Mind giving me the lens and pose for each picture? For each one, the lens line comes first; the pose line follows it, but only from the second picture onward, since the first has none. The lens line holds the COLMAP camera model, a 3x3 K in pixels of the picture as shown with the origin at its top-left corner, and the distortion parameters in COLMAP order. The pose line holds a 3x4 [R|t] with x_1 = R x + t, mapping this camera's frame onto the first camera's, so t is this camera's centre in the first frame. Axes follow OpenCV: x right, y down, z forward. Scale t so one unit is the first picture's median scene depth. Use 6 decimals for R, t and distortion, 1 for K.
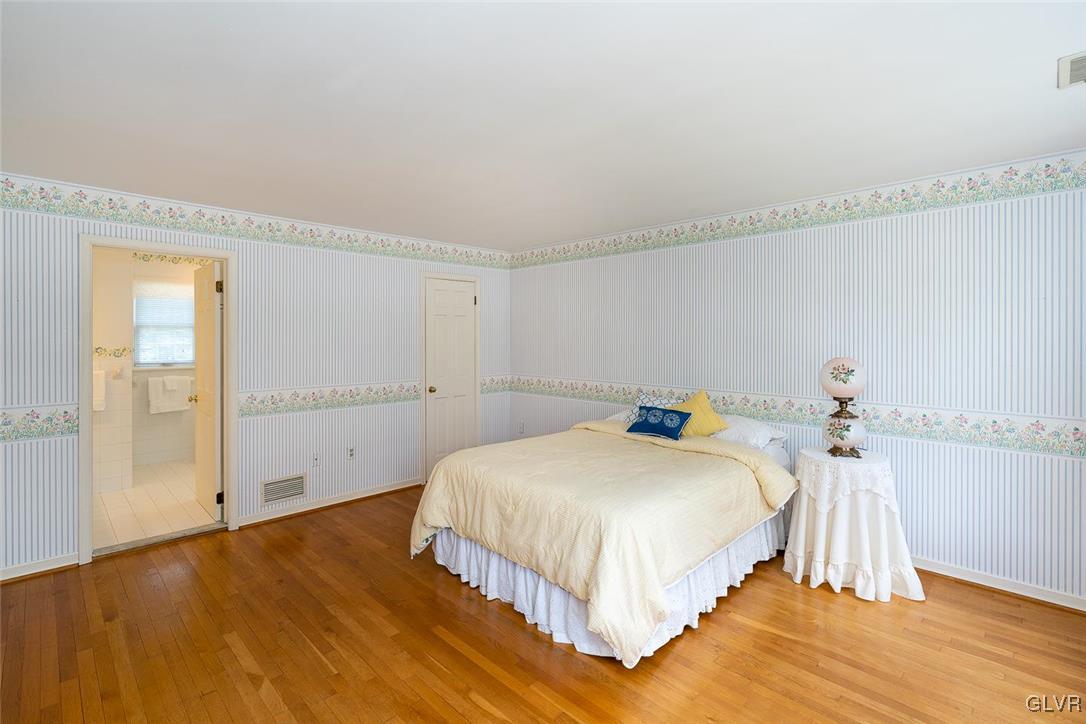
lens RADIAL K [[500.9, 0, 531.5], [0, 500.9, 340.4], [0, 0, 1]] dist [-0.004603, 0.001155]
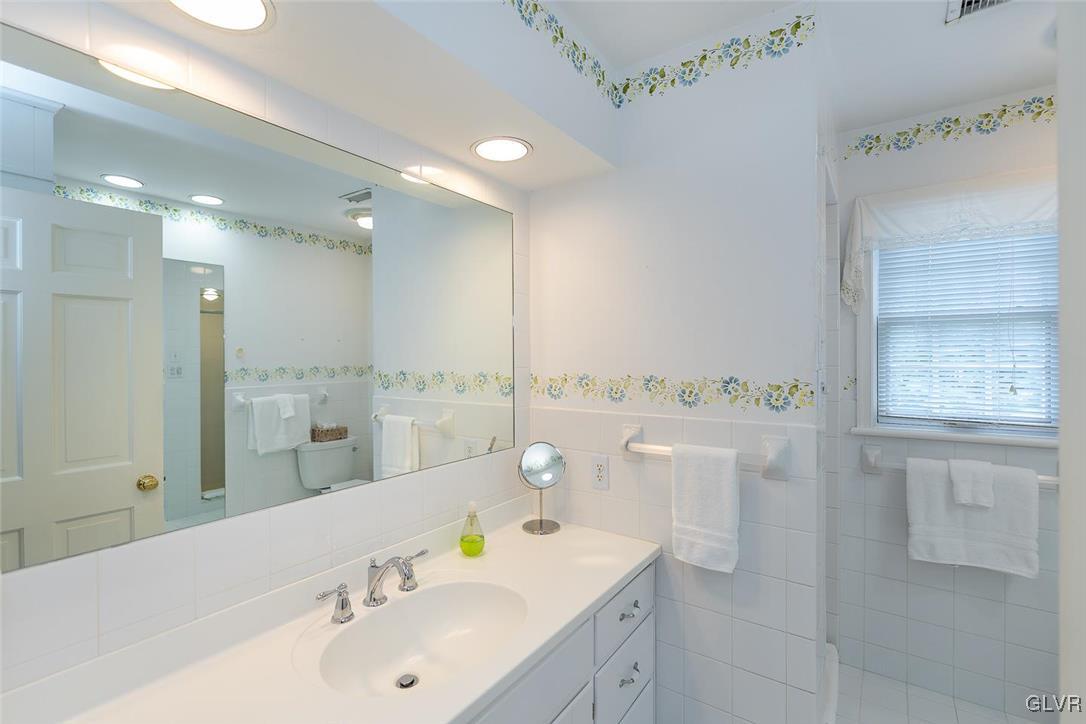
lens RADIAL K [[500.9, 0, 541.4], [0, 500.9, 360.1], [0, 0, 1]] dist [-0.004603, 0.001155]
pose [[0.195905, 0.003743, -0.980616, -0.452568], [-0.000249, 0.999993, 0.003767, 0.000350], [0.980623, -0.000494, 0.195905, 0.655951]]
